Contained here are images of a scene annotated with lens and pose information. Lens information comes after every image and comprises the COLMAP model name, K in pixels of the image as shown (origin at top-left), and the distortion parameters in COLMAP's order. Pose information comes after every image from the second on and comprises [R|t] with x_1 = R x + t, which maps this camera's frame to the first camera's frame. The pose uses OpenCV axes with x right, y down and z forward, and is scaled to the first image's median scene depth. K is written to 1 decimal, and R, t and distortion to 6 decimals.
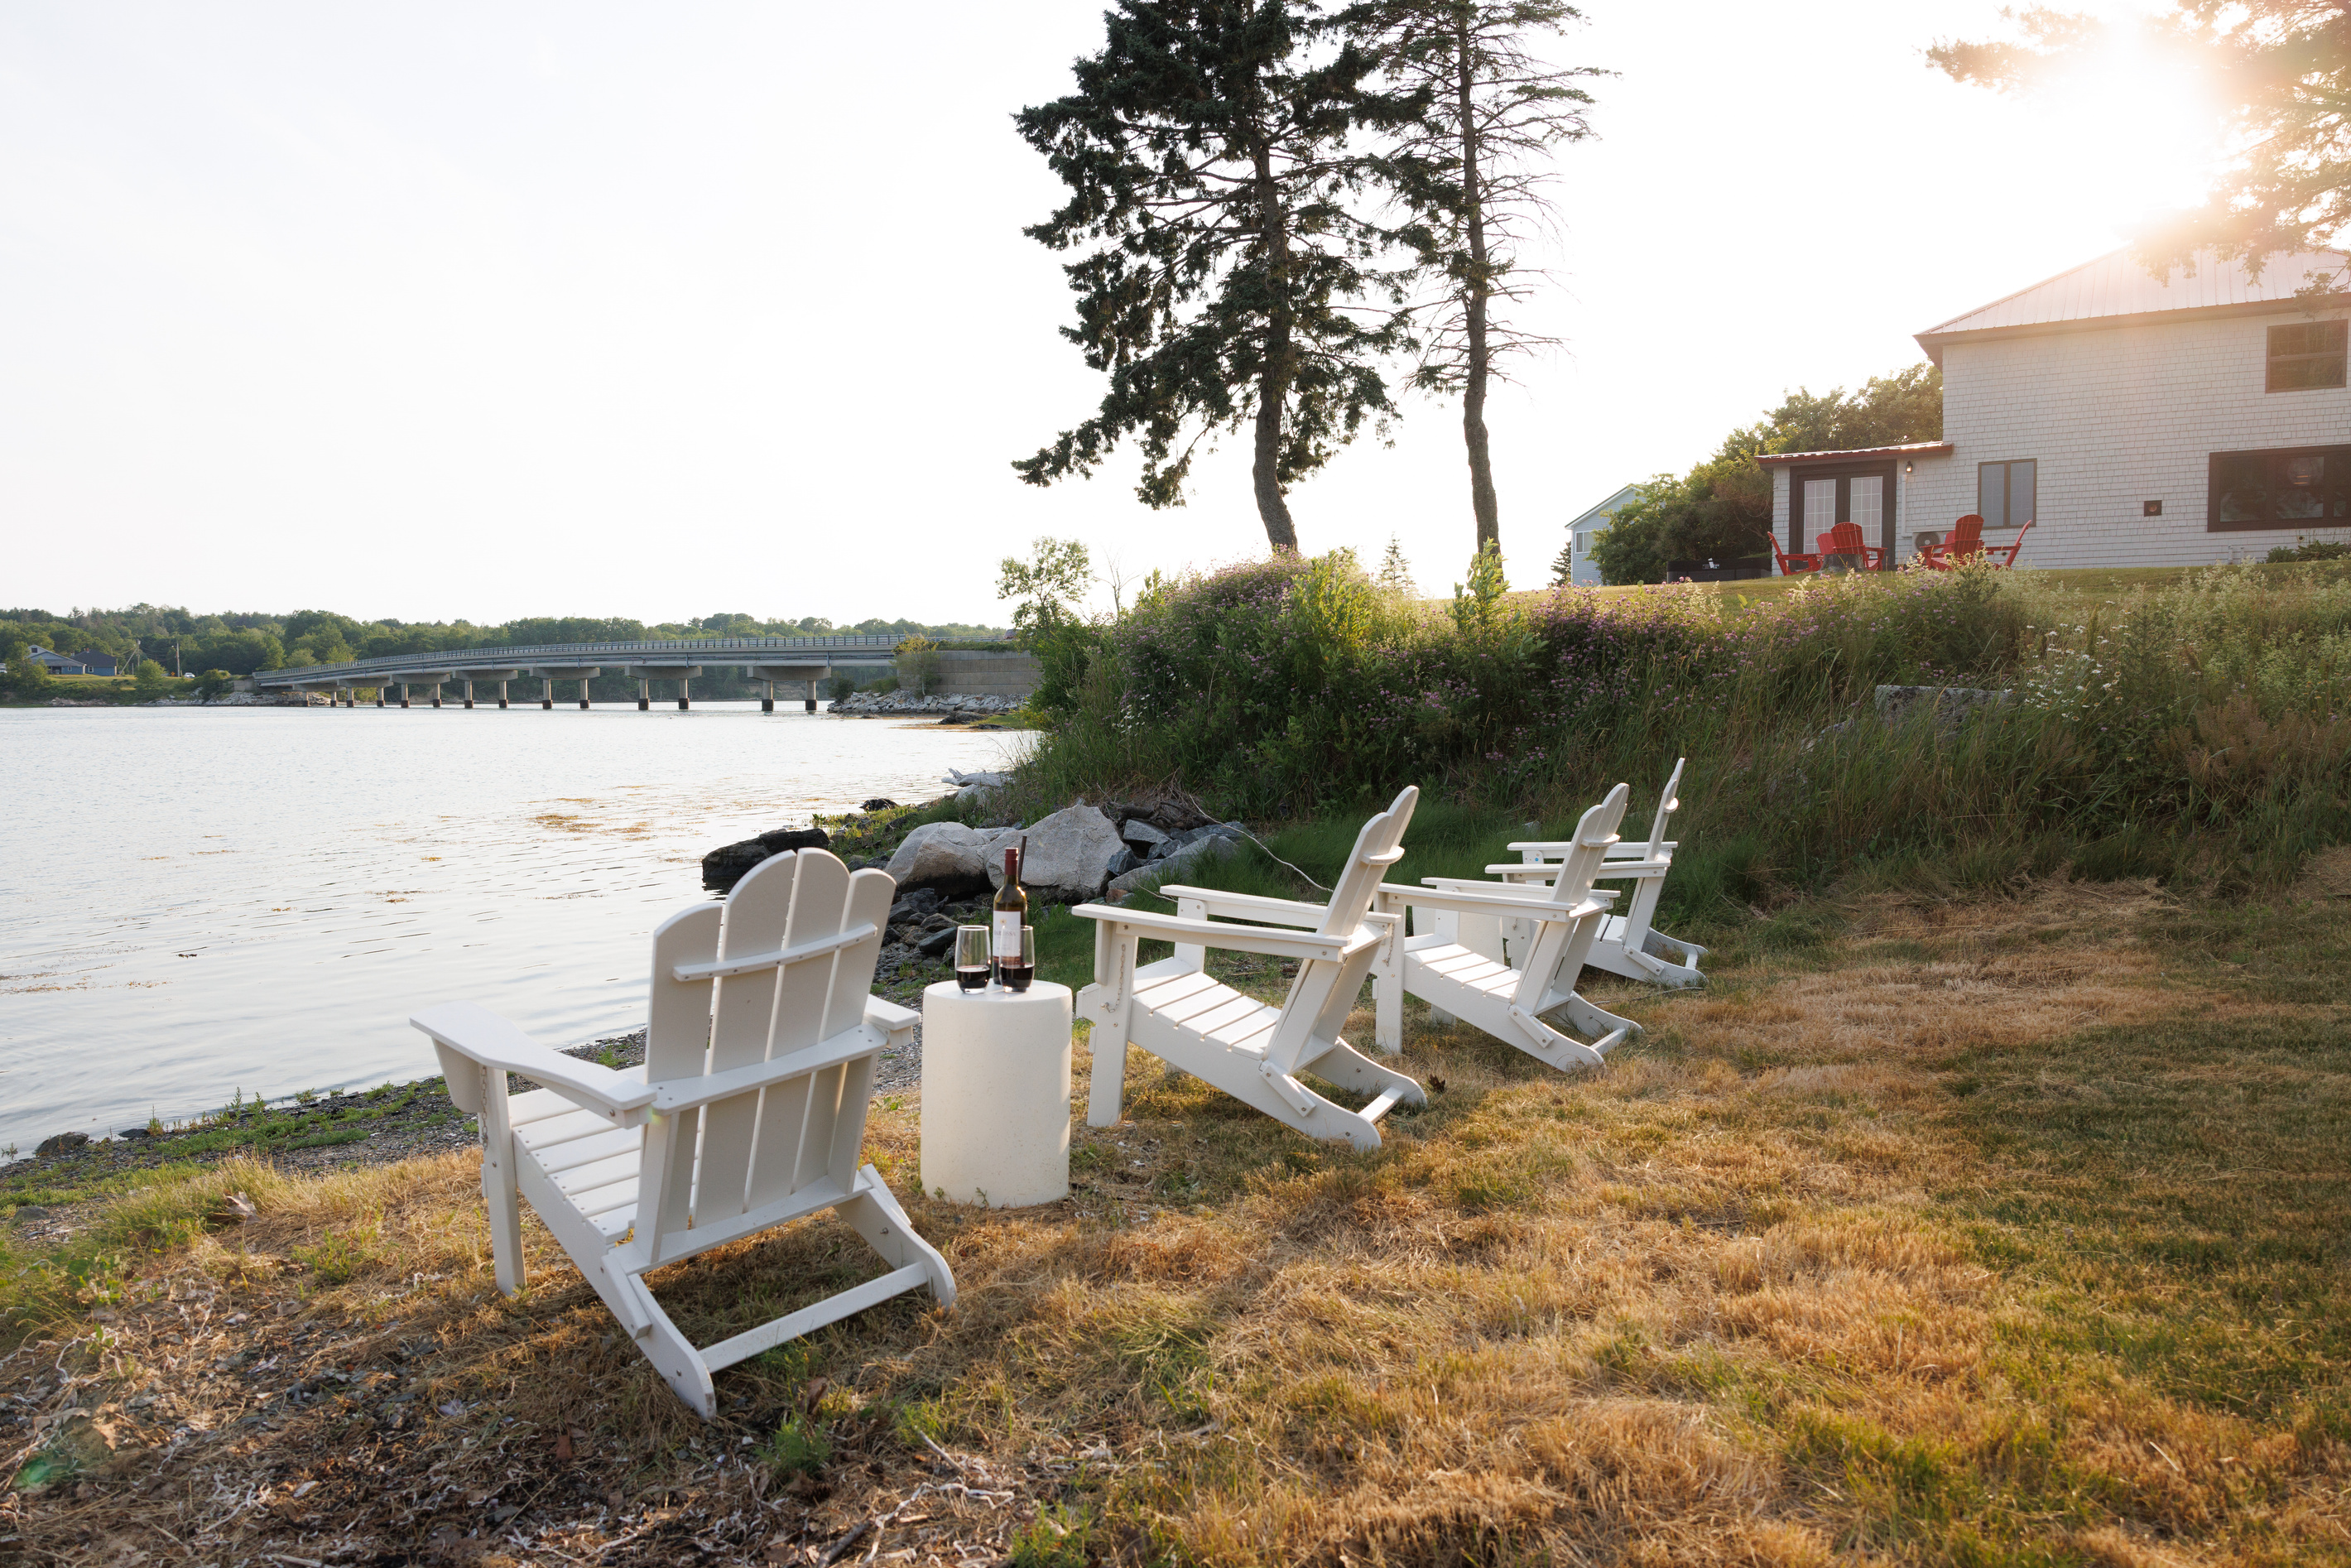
lens RADIAL K [[1648.8, 0, 1104.9], [0, 1648.8, 786.2], [0, 0, 1]] dist [-0.010037, -0.003679]
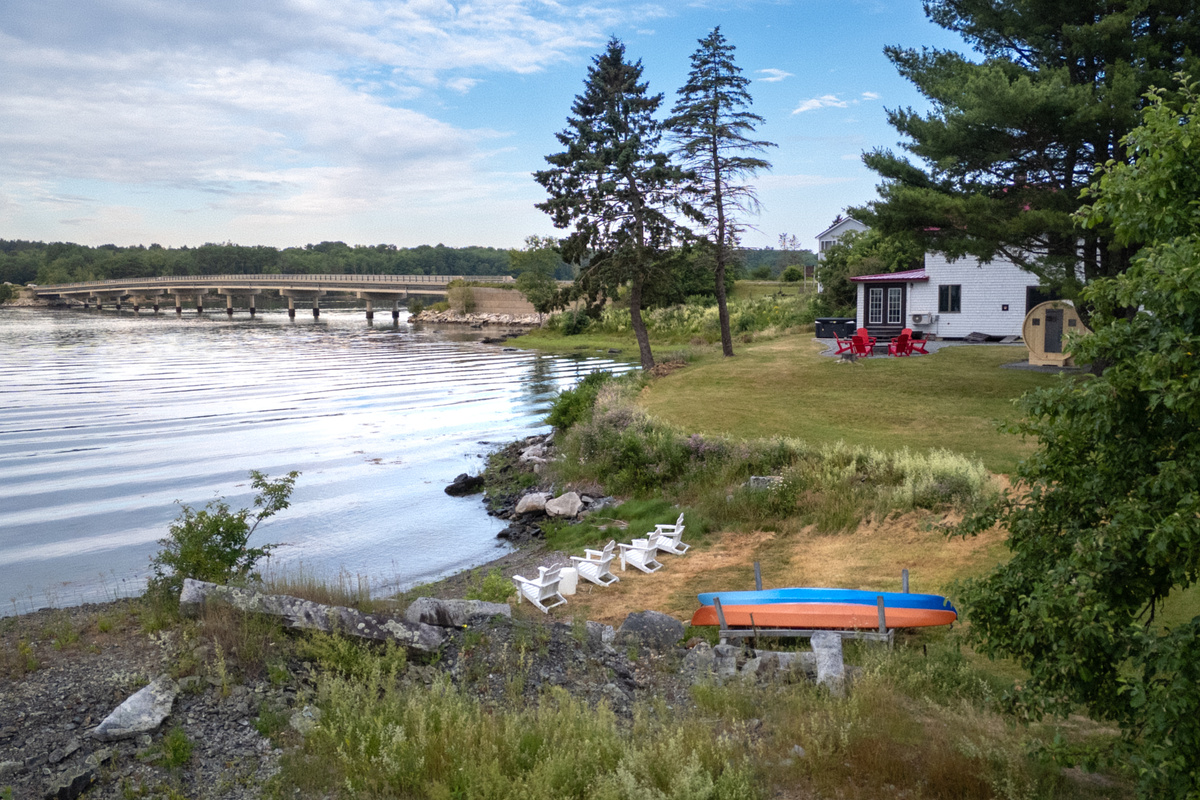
lens RADIAL K [[1026.4, 0, 600.0], [0, 1026.4, 400.0], [0, 0, 1]] dist [0.097542, -0.140272]
pose [[0.999447, -0.016822, 0.028691, -0.003807], [0.015230, 0.998379, 0.054836, -0.113171], [-0.029567, -0.054369, 0.998083, -0.463261]]
